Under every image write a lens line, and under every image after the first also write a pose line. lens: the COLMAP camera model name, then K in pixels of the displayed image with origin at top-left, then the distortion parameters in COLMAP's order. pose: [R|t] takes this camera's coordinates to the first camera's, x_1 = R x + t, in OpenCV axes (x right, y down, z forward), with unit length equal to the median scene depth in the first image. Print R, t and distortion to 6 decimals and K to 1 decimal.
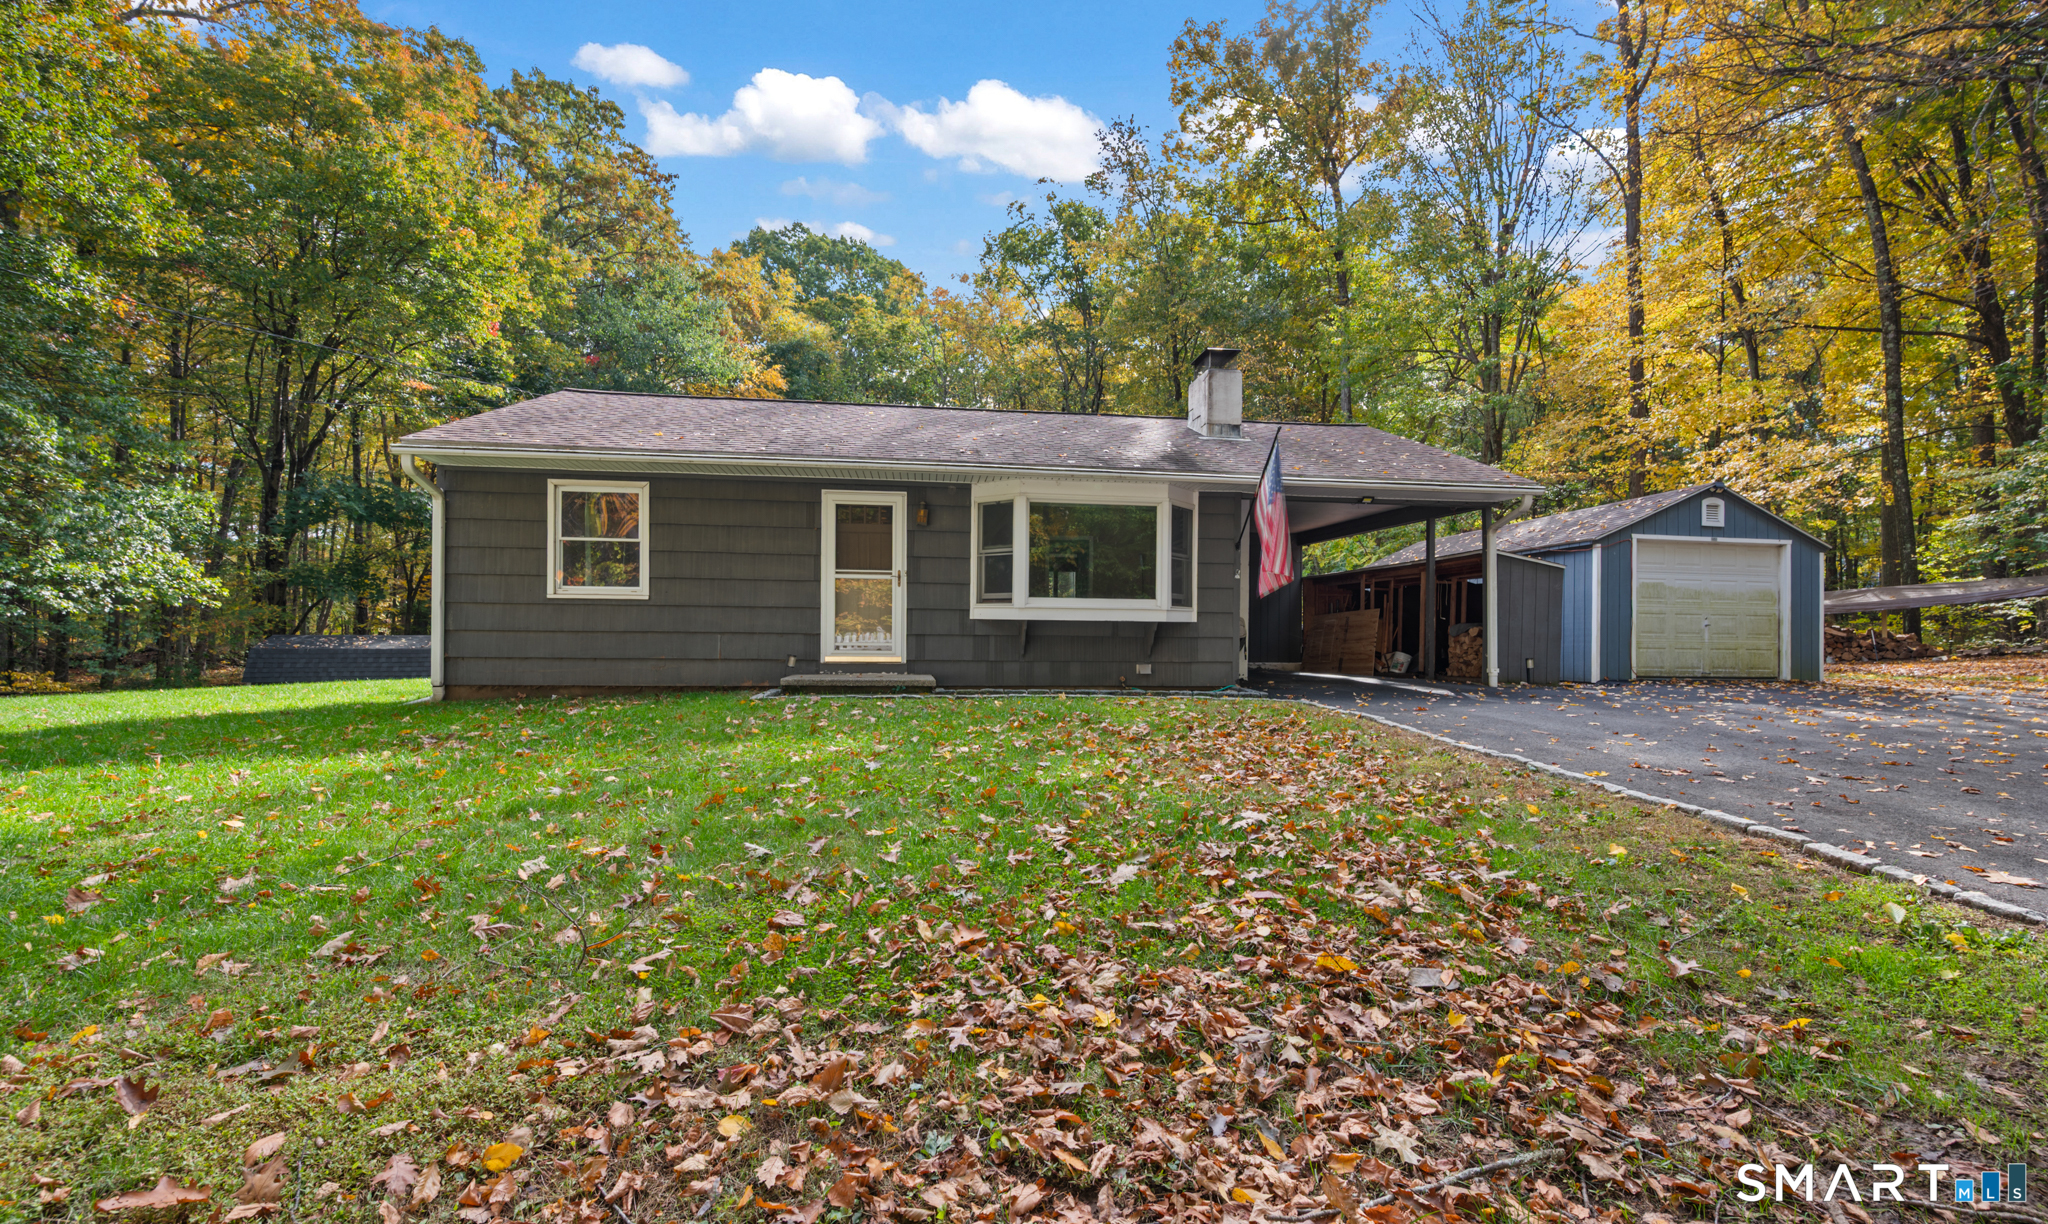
lens RADIAL K [[818.4, 0, 1029.4], [0, 818.4, 643.6], [0, 0, 1]] dist [-0.001308, -0.000427]
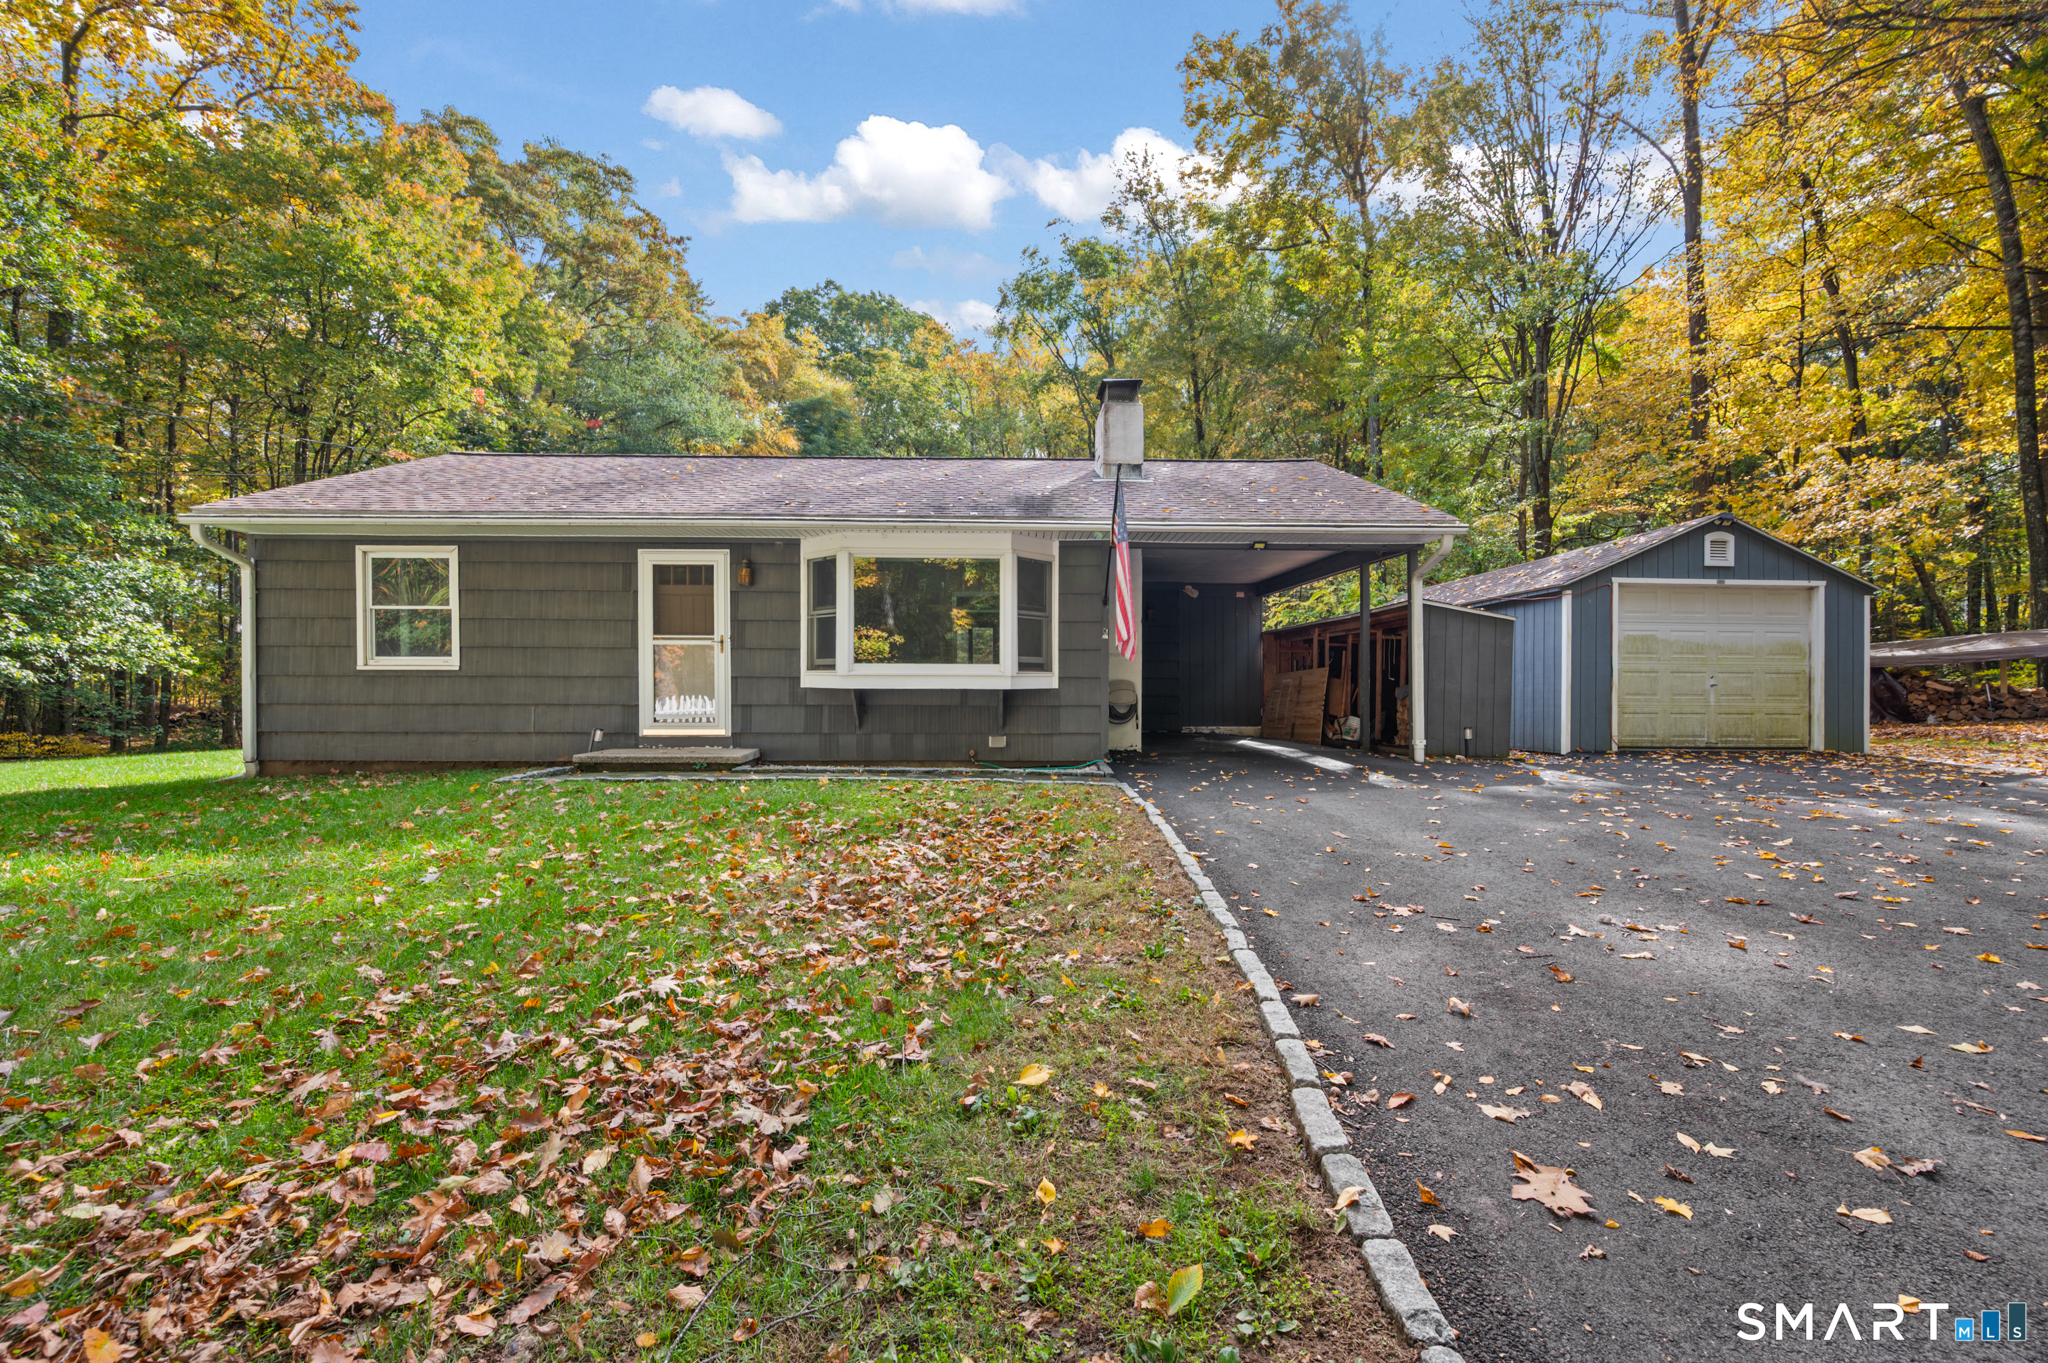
lens RADIAL K [[823.6, 0, 1013.9], [0, 823.6, 703.5], [0, 0, 1]] dist [-0.000486, -0.000030]
pose [[0.994499, -0.004917, -0.104631, 0.216307], [0.005744, 0.999955, 0.007598, -0.014878], [0.104589, -0.008157, 0.994482, 0.094717]]
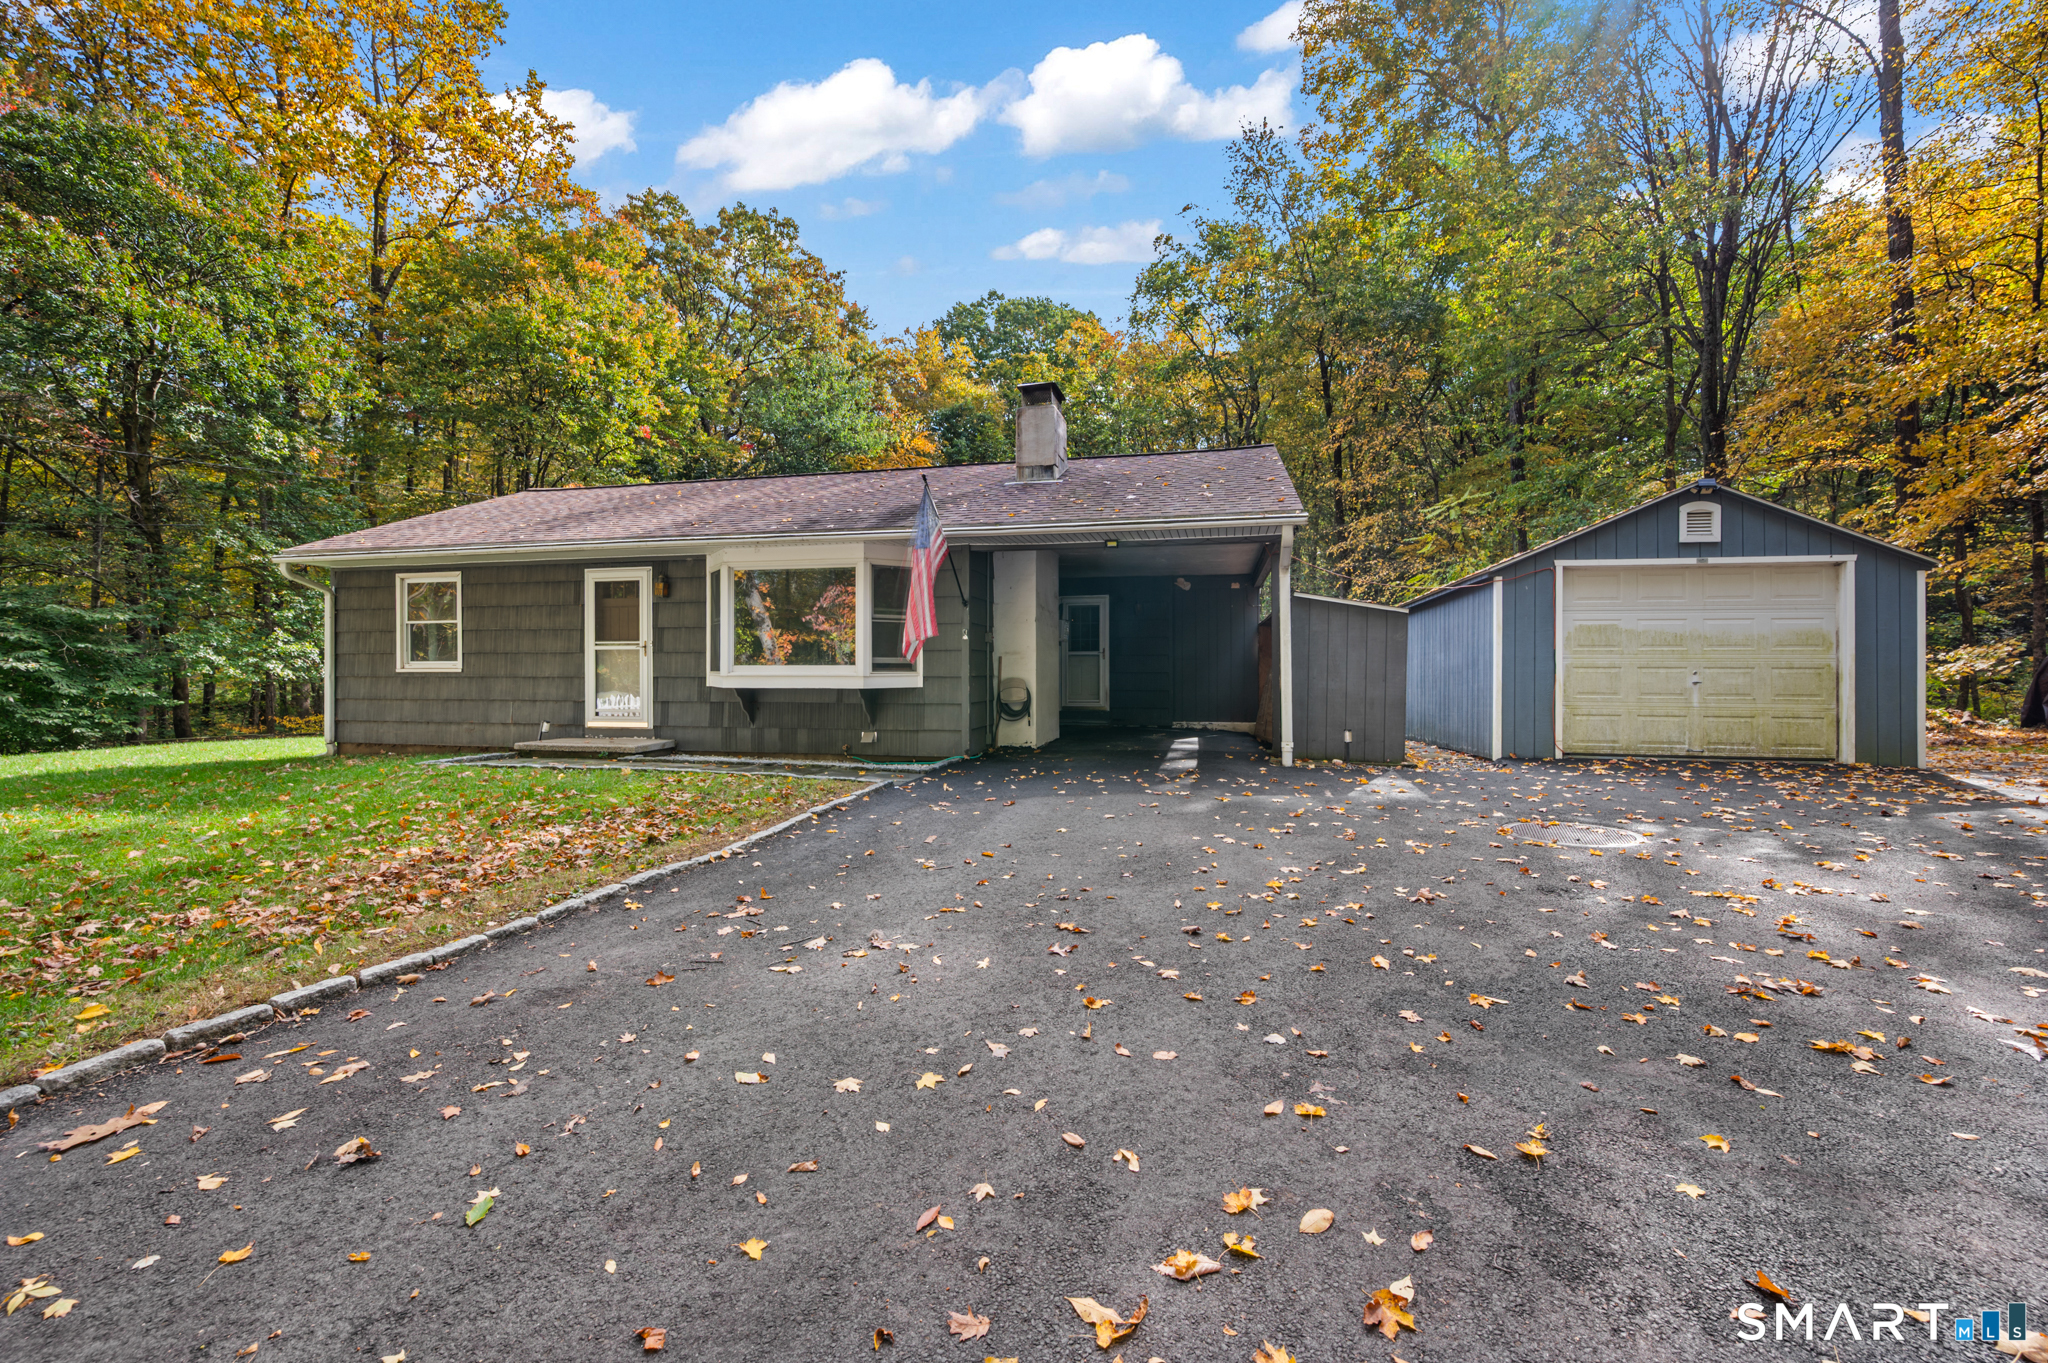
lens RADIAL K [[811.2, 0, 1024.0], [0, 811.2, 681.5], [0, 0, 1]] dist [-0.000689, 0.000021]
pose [[0.938841, -0.006523, -0.344289, 0.545179], [0.005117, 0.999974, -0.004990, -0.024063], [0.344313, 0.002923, 0.938850, 0.150786]]
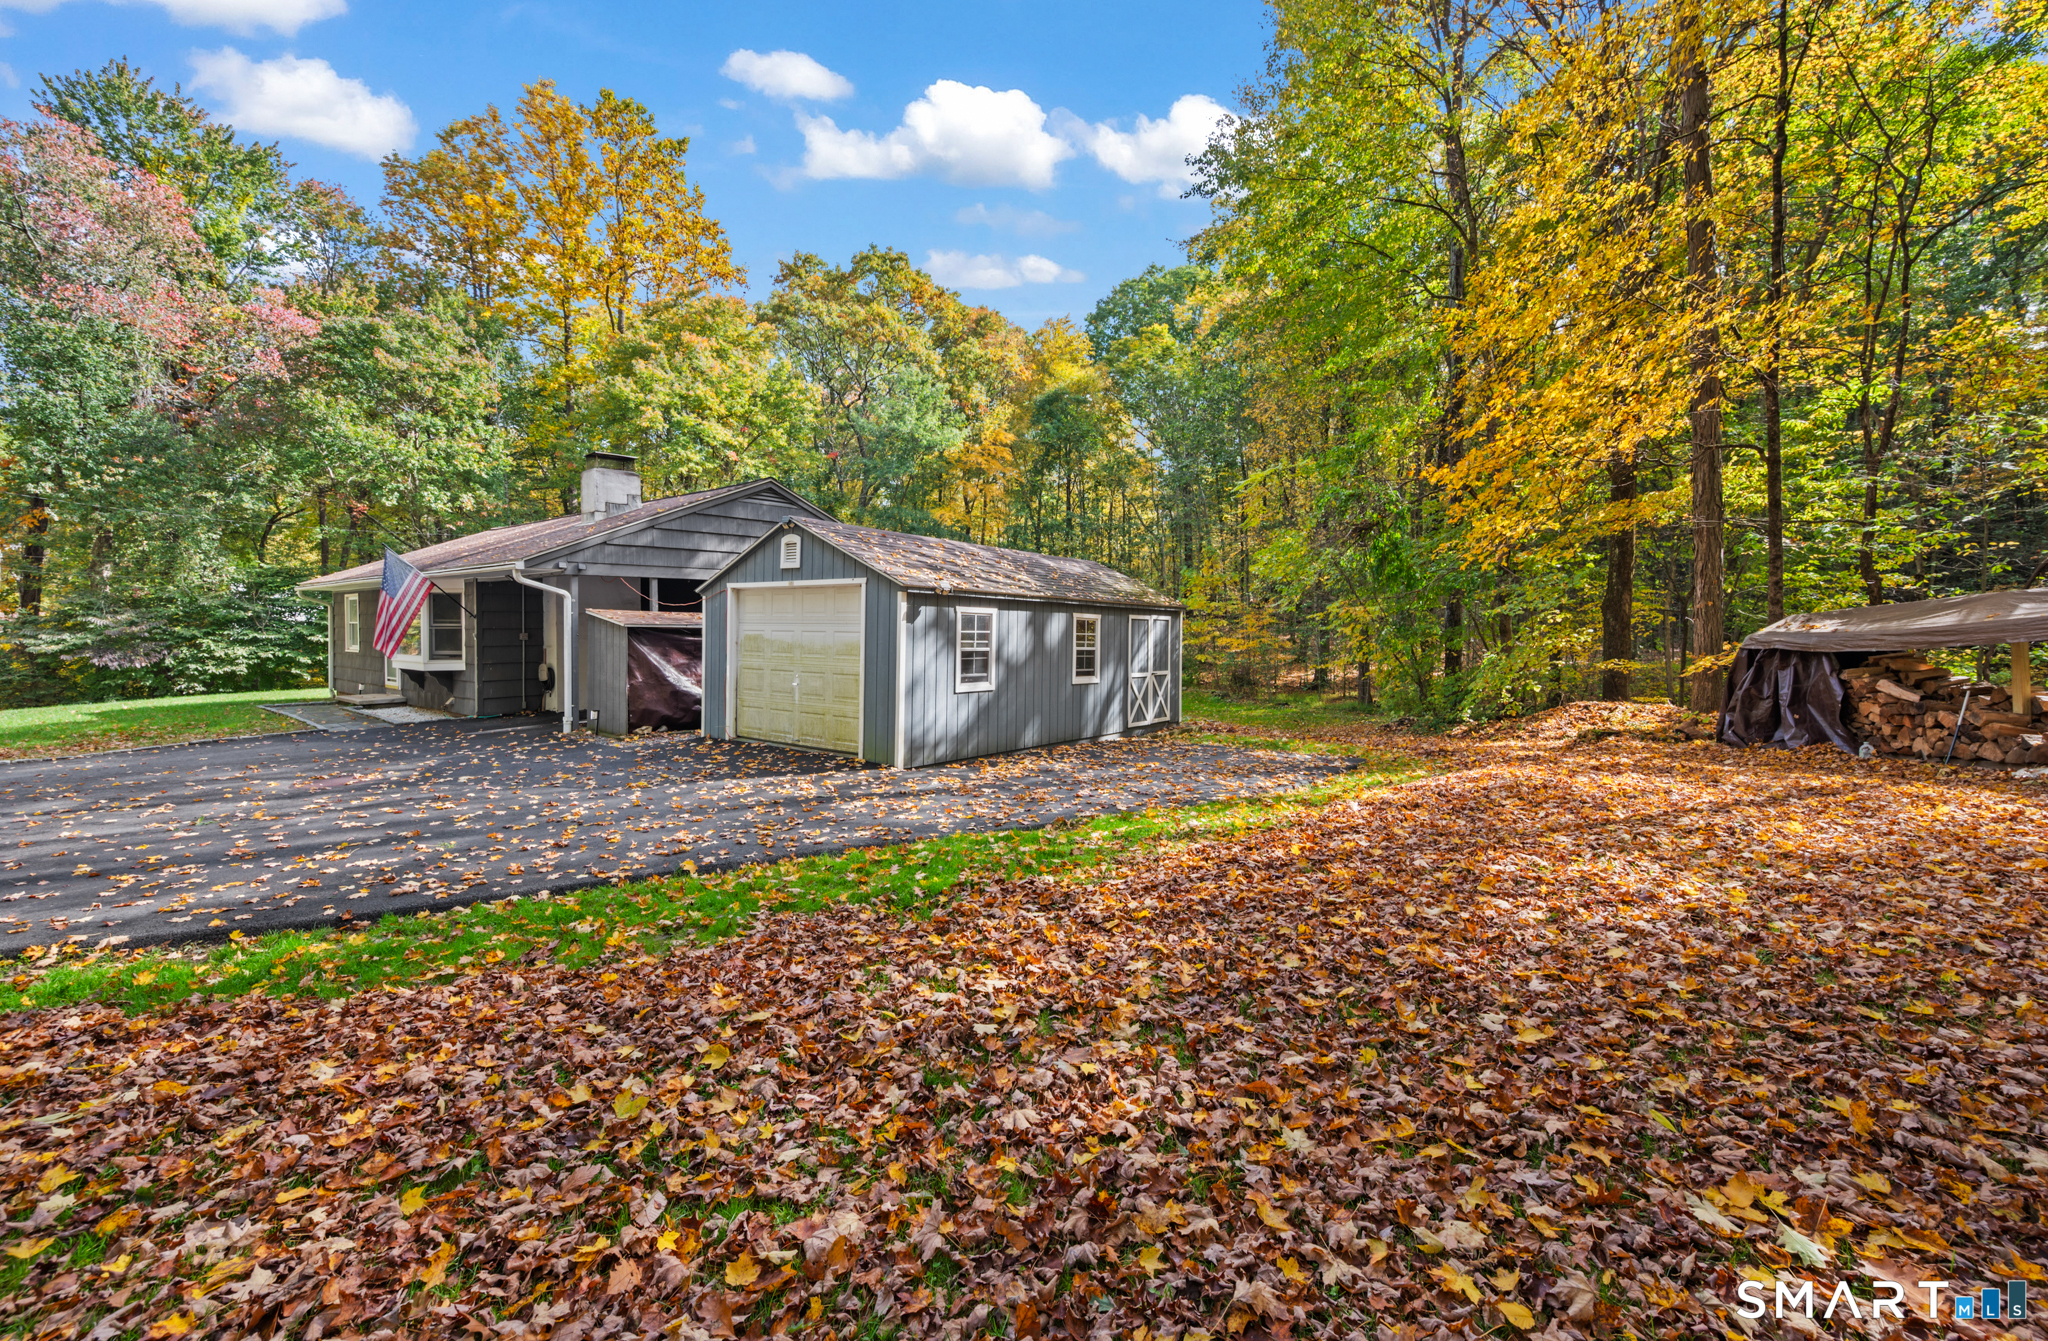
lens RADIAL K [[859.7, 0, 1024.0], [0, 859.7, 670.5], [0, 0, 1]] dist [-0.000293, -0.000041]
pose [[0.693935, 0.025024, -0.719603, 1.690785], [-0.012888, 0.999667, 0.022335, -0.062531], [0.719922, -0.006225, 0.694027, 0.573327]]
